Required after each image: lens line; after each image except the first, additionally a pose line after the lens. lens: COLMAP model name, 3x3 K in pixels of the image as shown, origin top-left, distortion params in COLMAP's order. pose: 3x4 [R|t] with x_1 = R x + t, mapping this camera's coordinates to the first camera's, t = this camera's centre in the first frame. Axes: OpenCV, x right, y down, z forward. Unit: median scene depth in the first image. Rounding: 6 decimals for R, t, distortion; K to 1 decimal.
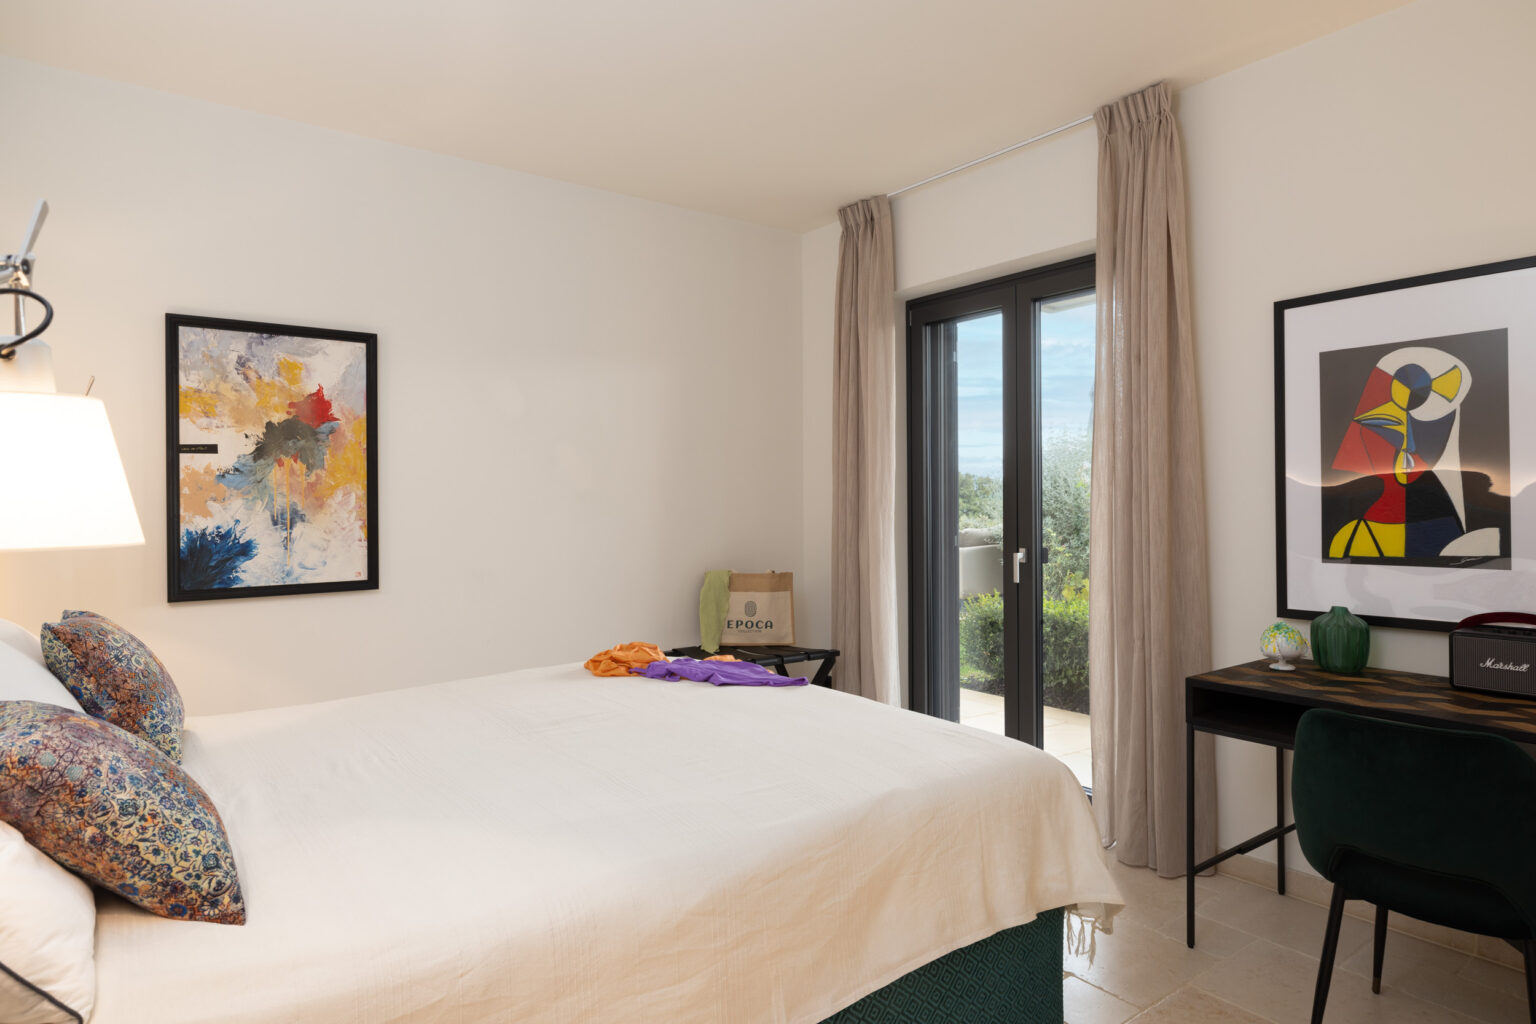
lens RADIAL K [[925.6, 0, 767.4], [0, 925.6, 509.1], [0, 0, 1]] dist [0.001180, 0.000352]
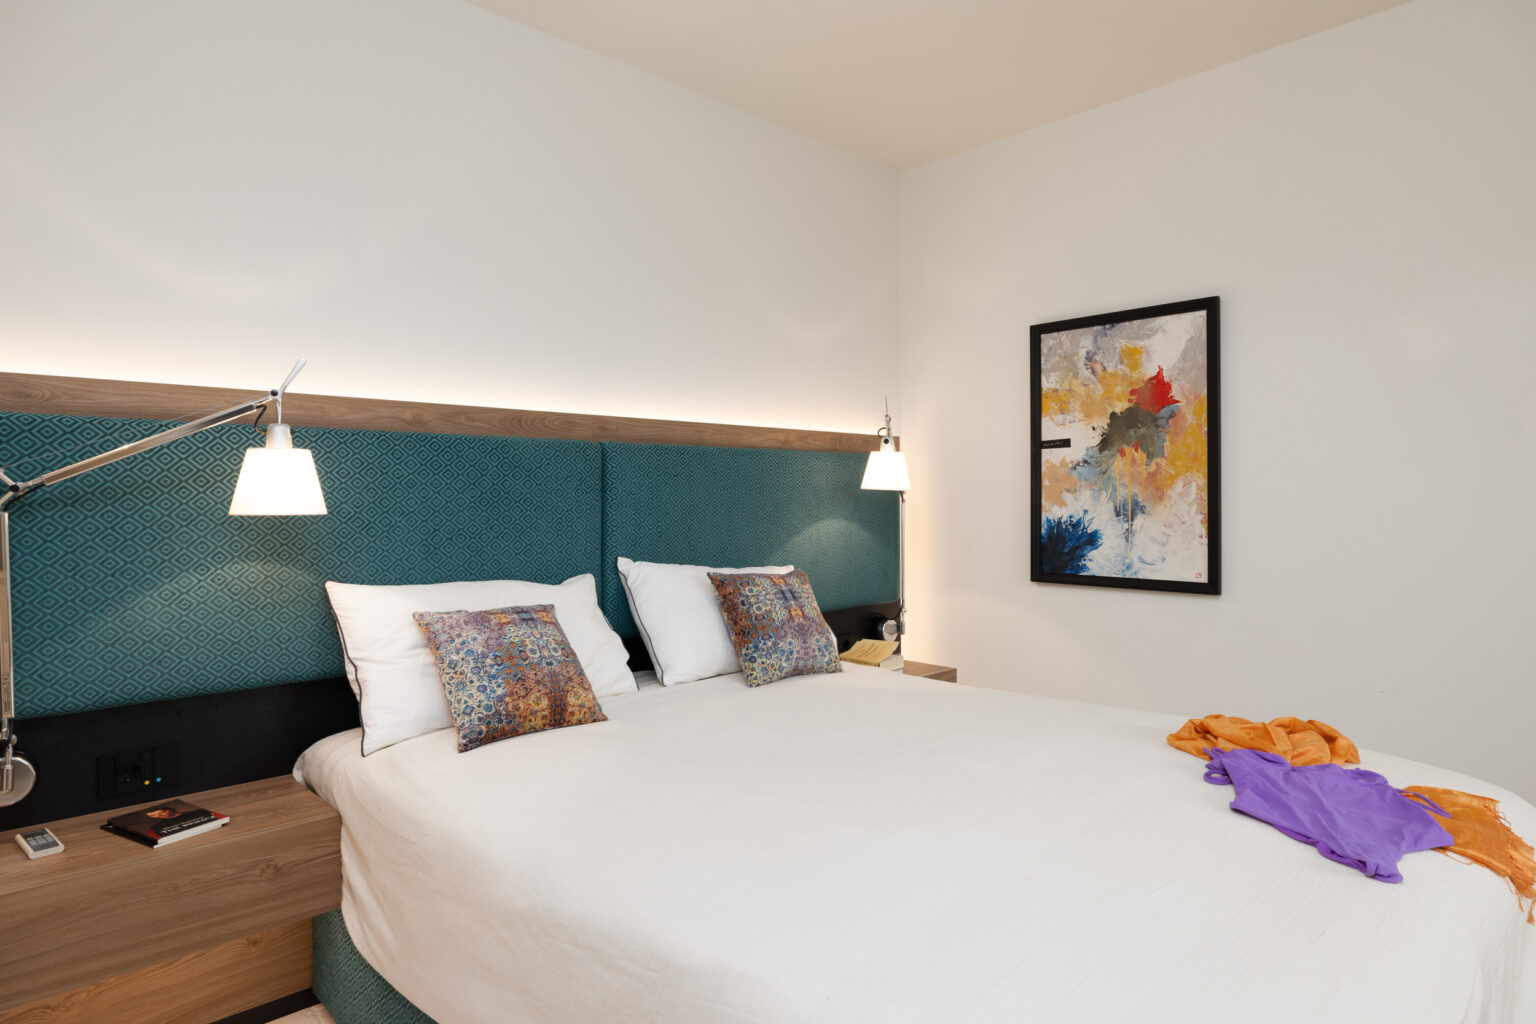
lens RADIAL K [[925.6, 0, 768.7], [0, 925.6, 507.5], [0, 0, 1]] dist [0.001180, 0.000352]
pose [[0.066274, 0.018178, -0.997636, 0.433256], [-0.007938, 0.999812, 0.017690, -0.006613], [0.997770, 0.006747, 0.066406, 0.569724]]
